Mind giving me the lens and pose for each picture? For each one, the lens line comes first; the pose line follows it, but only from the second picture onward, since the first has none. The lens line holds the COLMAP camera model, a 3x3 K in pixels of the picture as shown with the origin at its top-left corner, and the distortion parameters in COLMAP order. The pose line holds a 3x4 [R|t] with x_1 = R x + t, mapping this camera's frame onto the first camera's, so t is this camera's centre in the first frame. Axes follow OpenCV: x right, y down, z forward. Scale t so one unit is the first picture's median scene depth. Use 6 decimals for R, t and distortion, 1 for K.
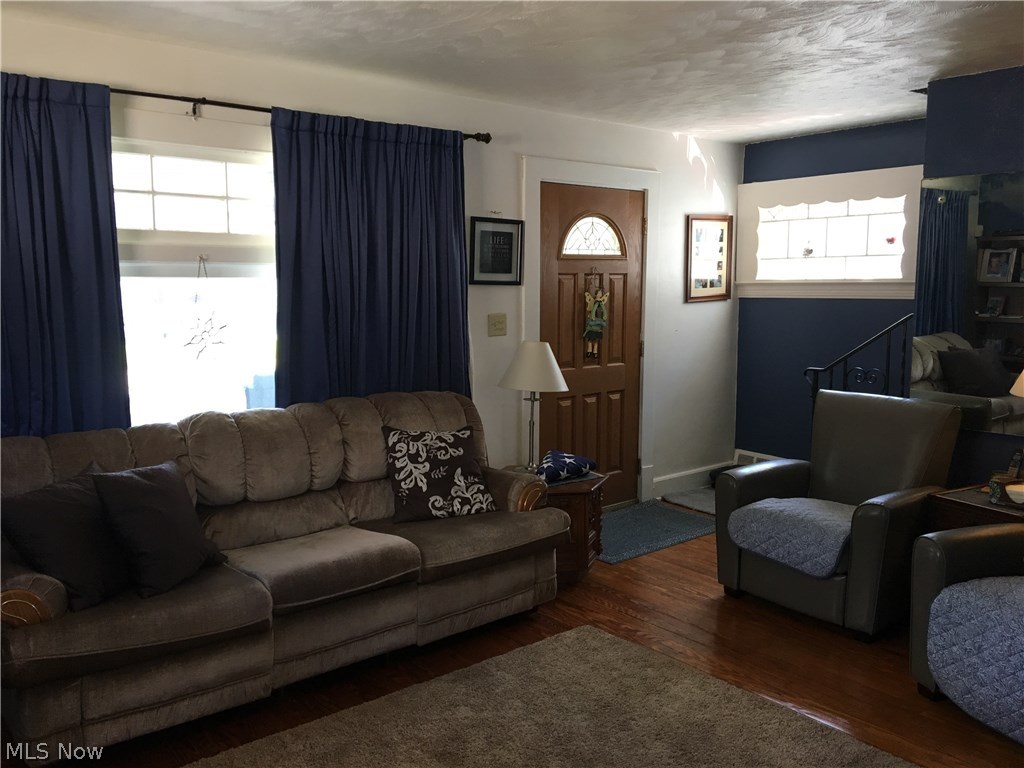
lens RADIAL K [[859.3, 0, 512.0], [0, 859.3, 384.0], [0, 0, 1]] dist [0.037405, -0.004211]
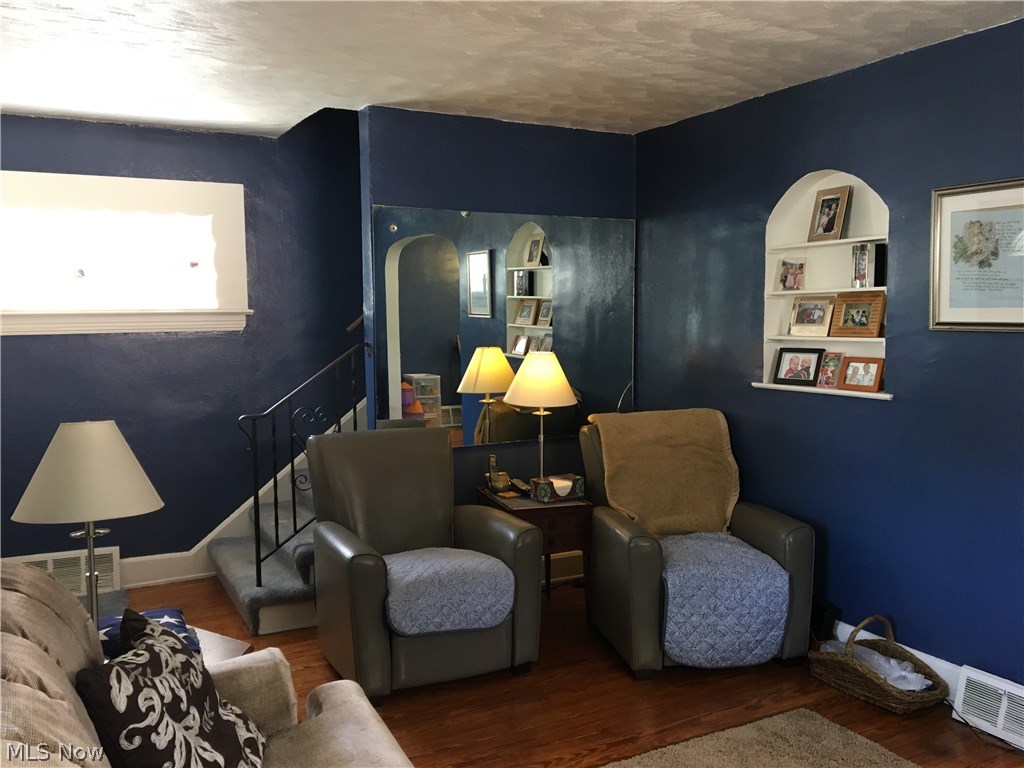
lens RADIAL K [[859.3, 0, 512.0], [0, 859.3, 384.0], [0, 0, 1]] dist [0.037405, -0.004211]
pose [[0.234409, -0.092128, 0.967763, -0.488048], [0.130447, 0.989477, 0.062598, -0.084216], [-0.963346, 0.111568, 0.243960, 0.705510]]
